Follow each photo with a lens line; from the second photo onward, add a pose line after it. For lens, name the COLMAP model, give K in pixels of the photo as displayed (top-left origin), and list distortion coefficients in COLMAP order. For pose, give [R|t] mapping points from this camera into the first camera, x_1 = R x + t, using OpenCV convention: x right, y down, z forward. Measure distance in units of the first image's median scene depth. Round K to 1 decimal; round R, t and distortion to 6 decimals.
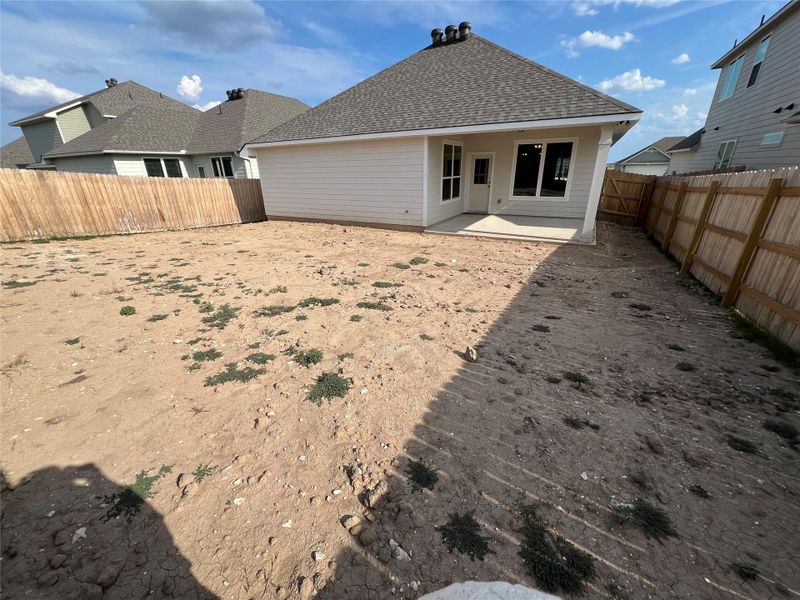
lens RADIAL K [[320.3, 0, 398.6], [0, 320.3, 296.8], [0, 0, 1]] dist [-0.003380, -0.000164]
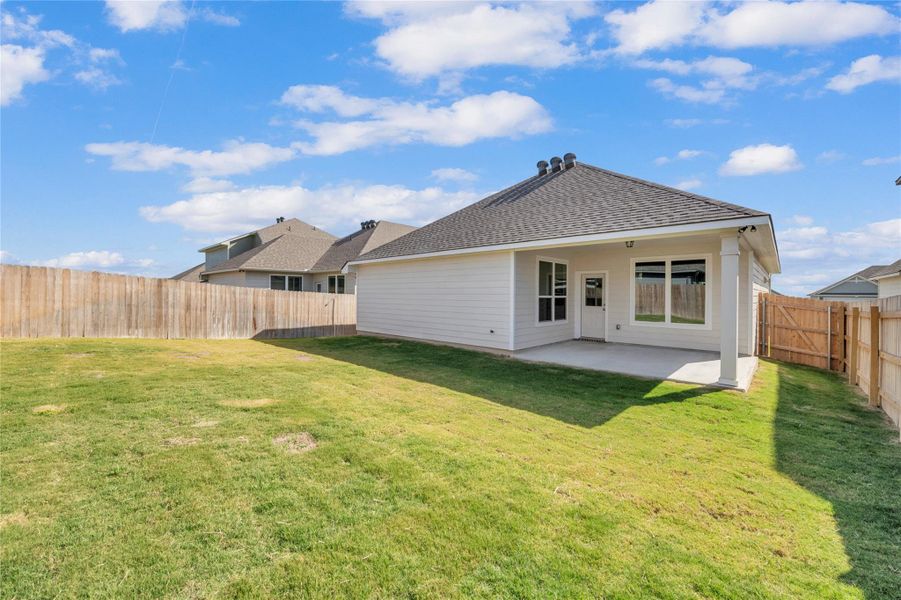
lens RADIAL K [[358.8, 0, 454.5], [0, 358.8, 293.5], [0, 0, 1]] dist [-0.007198, -0.002188]
pose [[0.971150, 0.024665, -0.237190, 0.133949], [-0.112271, 0.924798, -0.363516, -0.004398], [0.210387, 0.379658, 0.900887, 0.079918]]
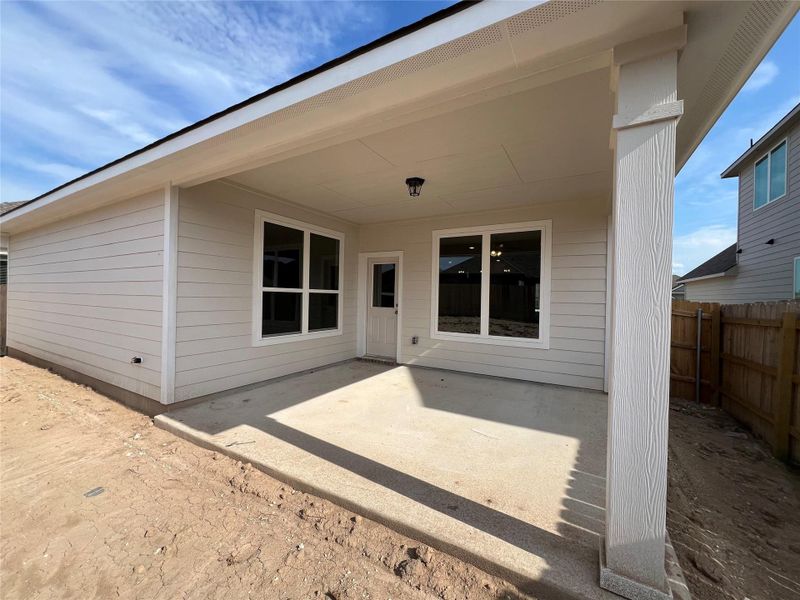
lens RADIAL K [[314.6, 0, 393.2], [0, 314.6, 296.3], [0, 0, 1]] dist [-0.000602, -0.000053]
pose [[0.998911, 0.037826, -0.027318, 0.306691], [-0.045328, 0.925549, -0.375904, -0.181924], [0.011065, 0.376733, 0.926256, 0.535858]]
